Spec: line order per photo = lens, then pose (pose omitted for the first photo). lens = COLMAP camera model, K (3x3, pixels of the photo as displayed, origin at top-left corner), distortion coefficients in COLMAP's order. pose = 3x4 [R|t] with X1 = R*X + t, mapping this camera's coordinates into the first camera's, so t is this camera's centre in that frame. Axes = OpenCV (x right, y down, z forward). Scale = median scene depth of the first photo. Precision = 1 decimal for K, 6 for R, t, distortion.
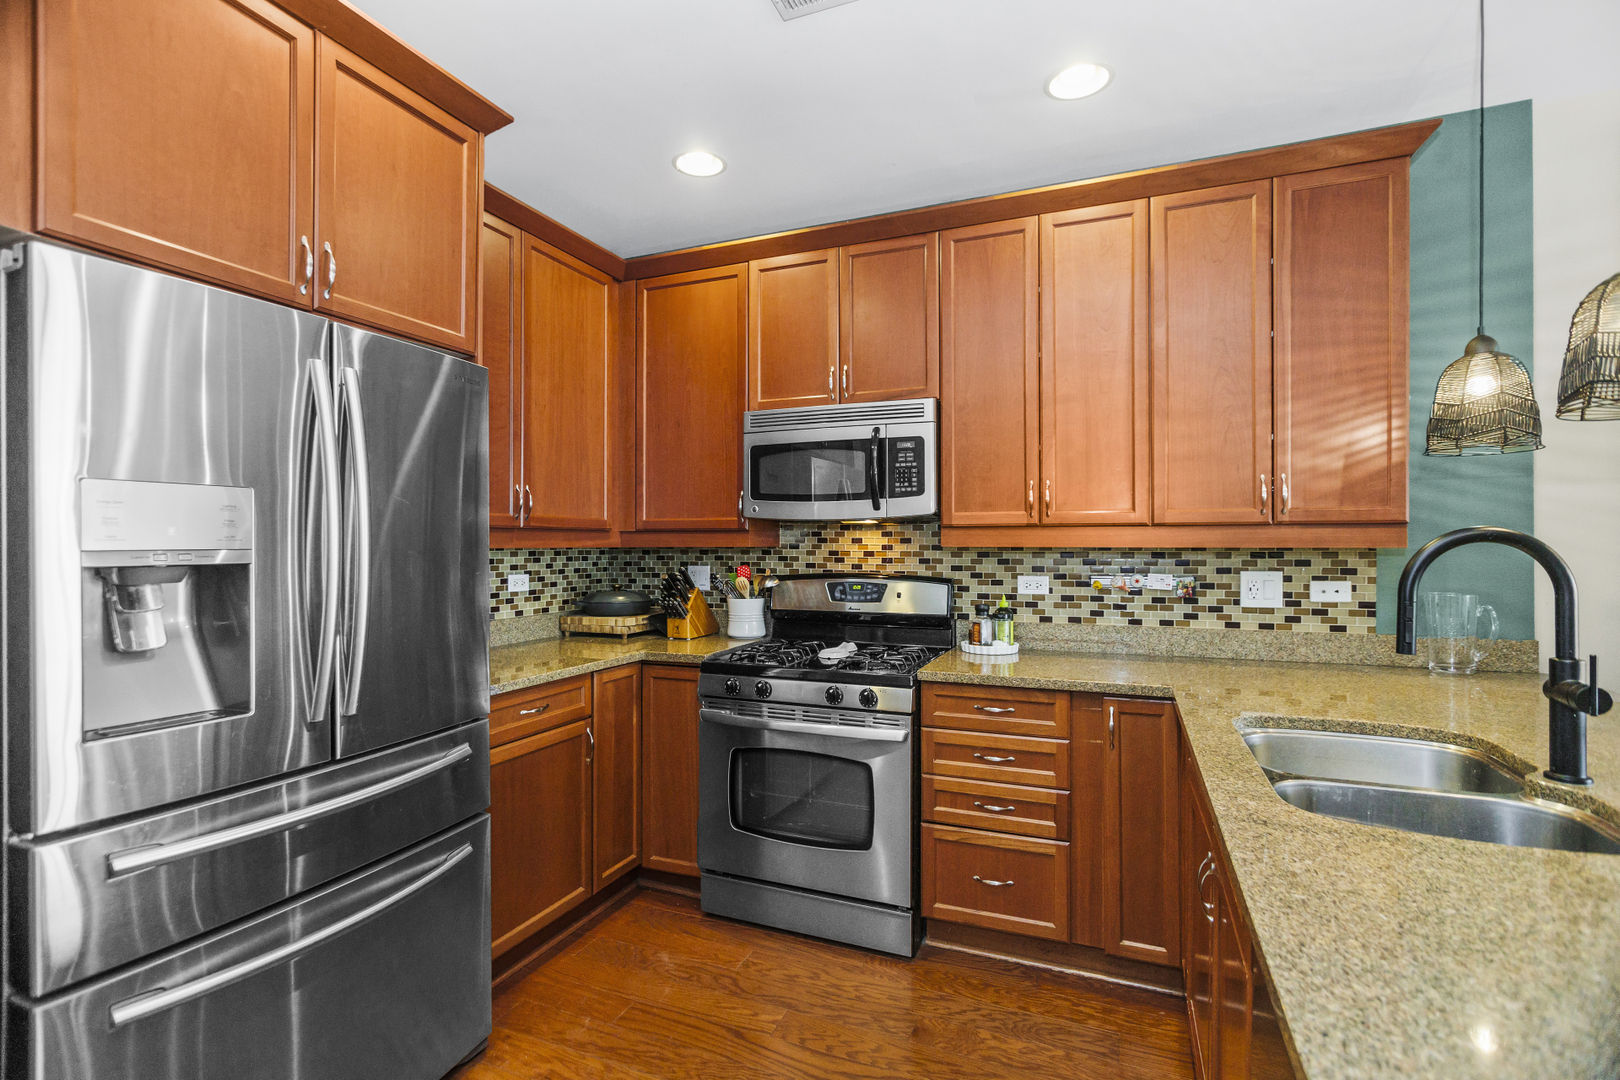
lens RADIAL K [[753.9, 0, 798.5], [0, 753.9, 540.2], [0, 0, 1]] dist [-0.009619, 0.006189]
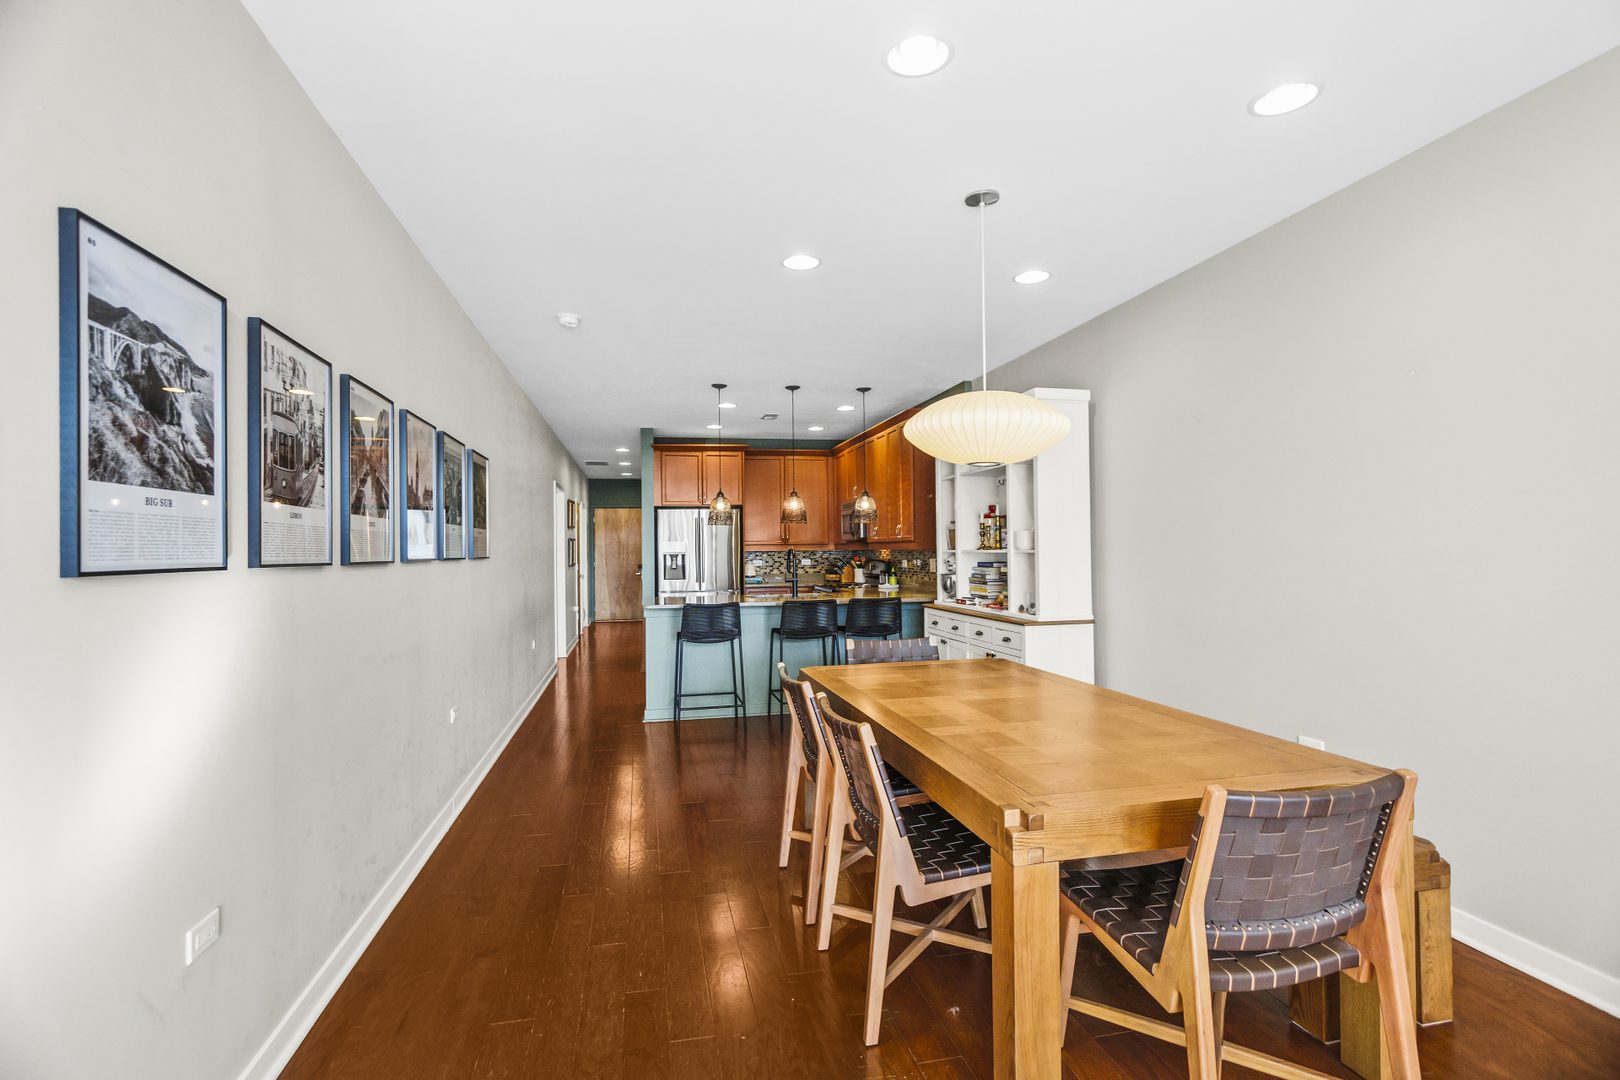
lens RADIAL K [[753.9, 0, 807.2], [0, 753.9, 543.2], [0, 0, 1]] dist [-0.009619, 0.006189]
pose [[0.576133, -0.011765, -0.817271, 2.444704], [0.013525, 0.999897, -0.004860, -0.005063], [0.817244, -0.008253, 0.576233, -0.860390]]
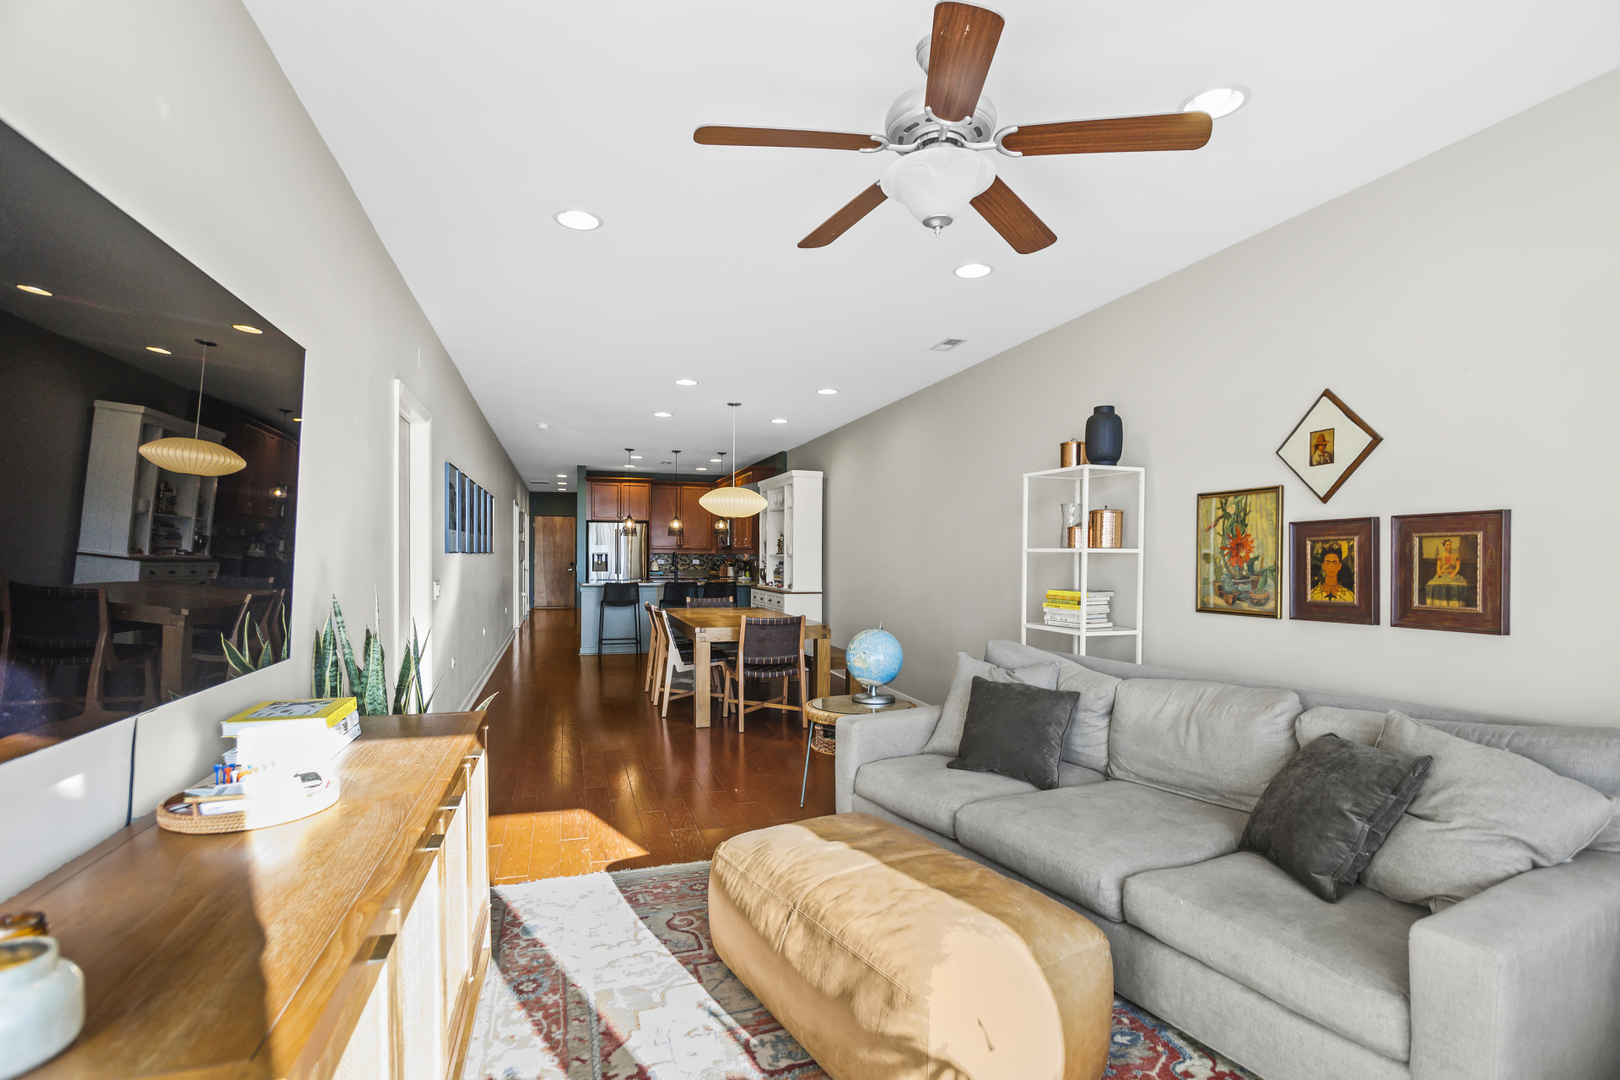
lens RADIAL K [[753.9, 0, 805.7], [0, 753.9, 567.8], [0, 0, 1]] dist [-0.009619, 0.006189]
pose [[0.647842, 0.021198, -0.761480, 3.773278], [-0.007924, 0.999746, 0.021089, -0.003916], [0.761733, -0.007629, 0.647846, -1.479249]]
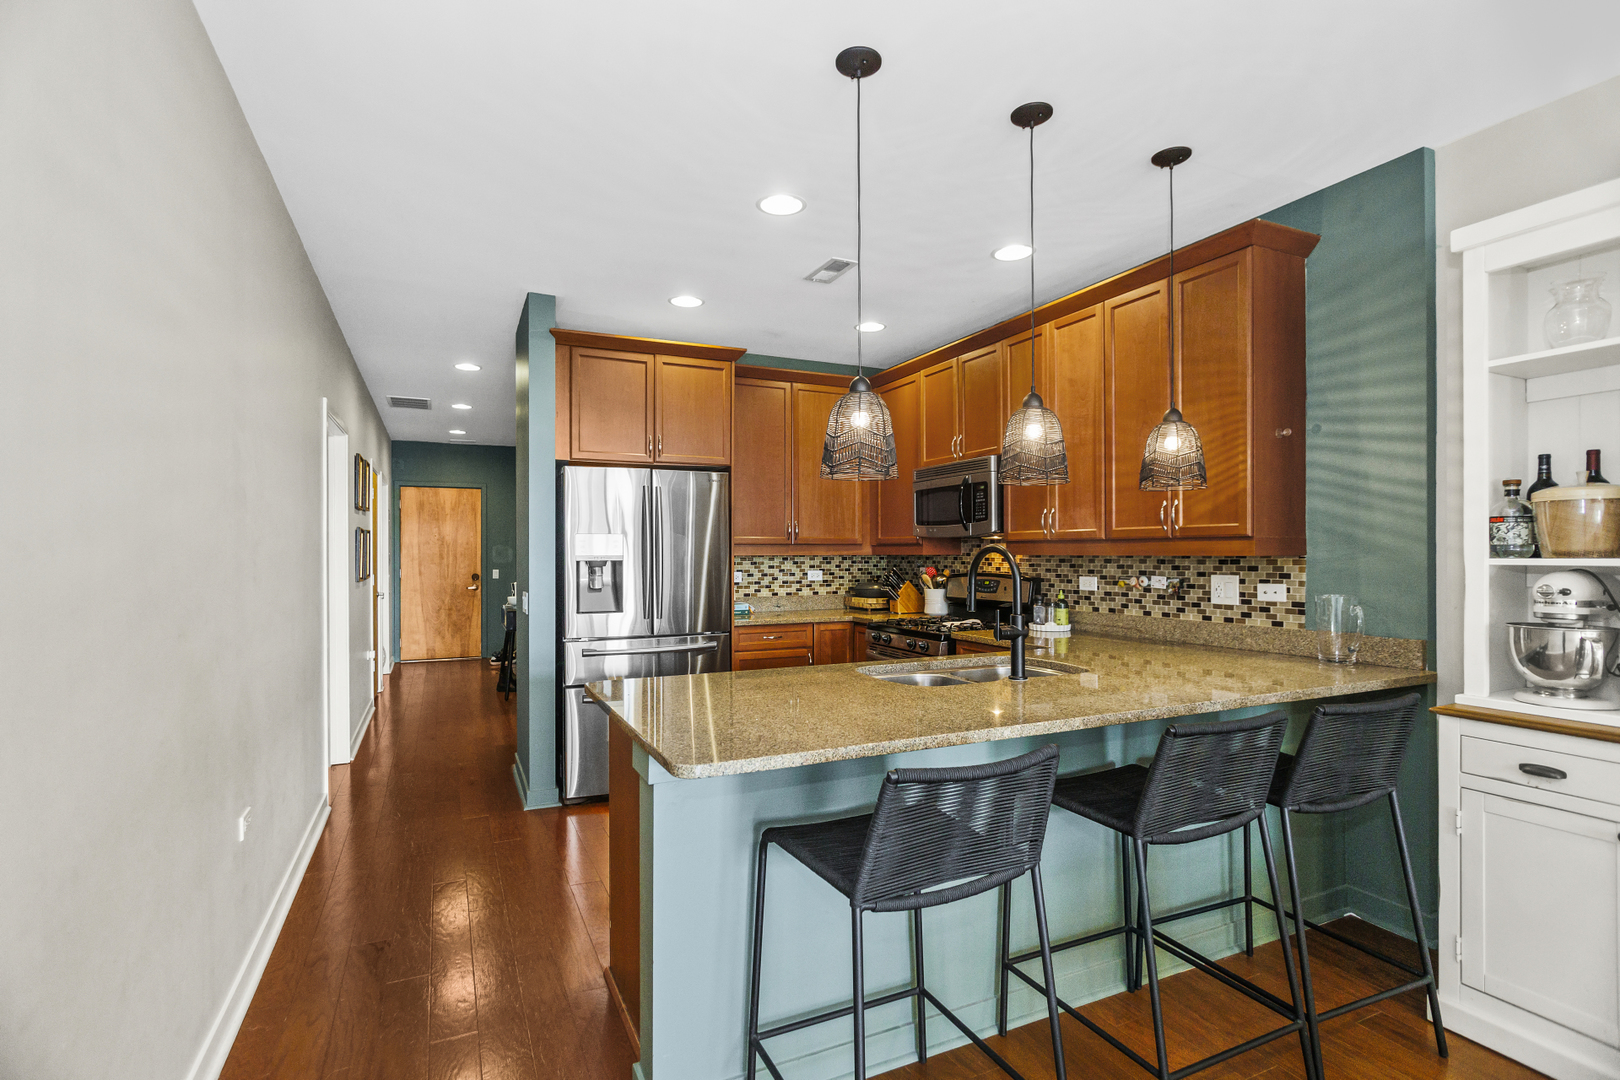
lens RADIAL K [[753.9, 0, 804.7], [0, 753.9, 555.1], [0, 0, 1]] dist [-0.009619, 0.006189]
pose [[0.747437, 0.001519, -0.664331, 0.884681], [0.003412, 0.999975, 0.006125, -0.001058], [0.664324, -0.006845, 0.747413, -0.361742]]
